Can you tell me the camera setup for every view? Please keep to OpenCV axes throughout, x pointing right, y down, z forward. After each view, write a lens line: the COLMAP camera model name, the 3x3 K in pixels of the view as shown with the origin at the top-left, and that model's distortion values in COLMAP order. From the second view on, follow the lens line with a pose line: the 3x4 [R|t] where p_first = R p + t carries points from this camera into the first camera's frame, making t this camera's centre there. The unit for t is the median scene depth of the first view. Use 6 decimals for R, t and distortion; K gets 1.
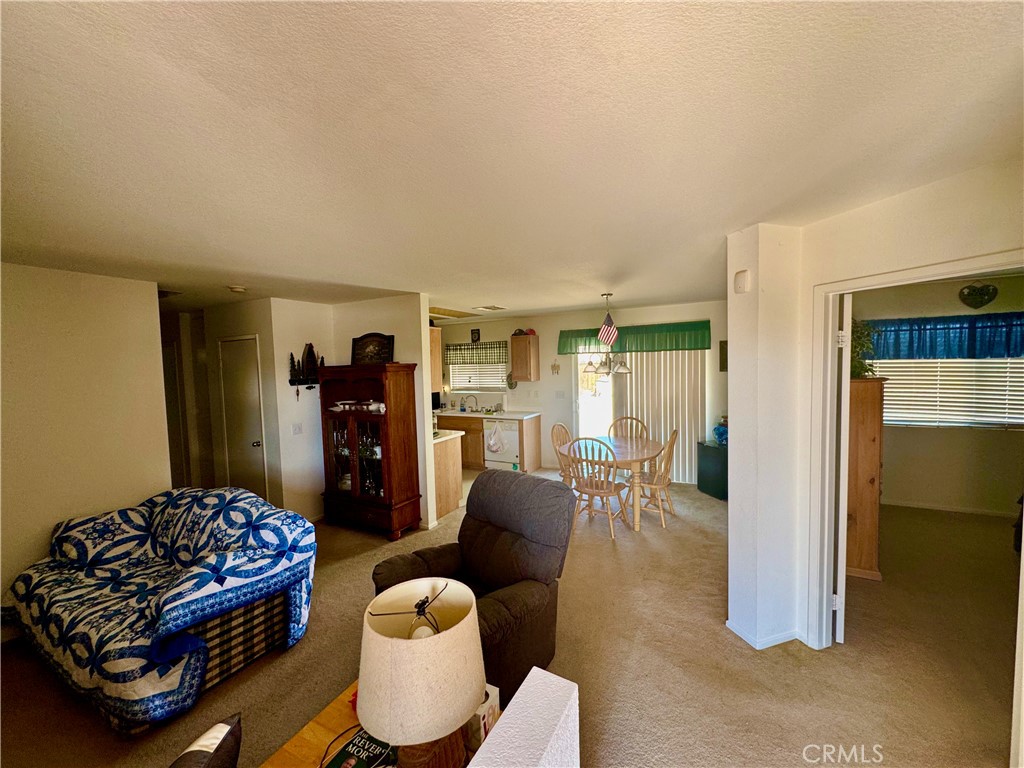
lens RADIAL K [[407.2, 0, 508.8], [0, 407.2, 385.0], [0, 0, 1]] dist [0.000091, -0.000222]
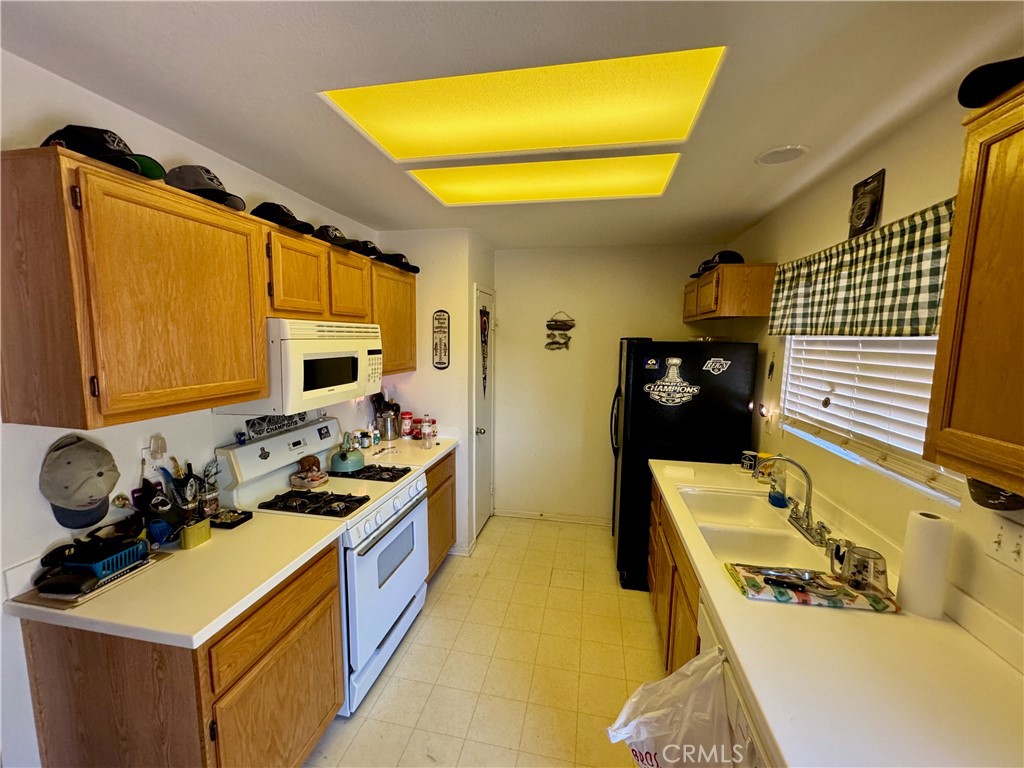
lens RADIAL K [[407.2, 0, 512.8], [0, 407.2, 382.9], [0, 0, 1]] dist [0.000091, -0.000222]
pose [[0.313876, 0.141592, -0.938847, 0.146630], [-0.066690, 0.989663, 0.126960, -0.076979], [0.947119, 0.022762, 0.320074, 1.393572]]
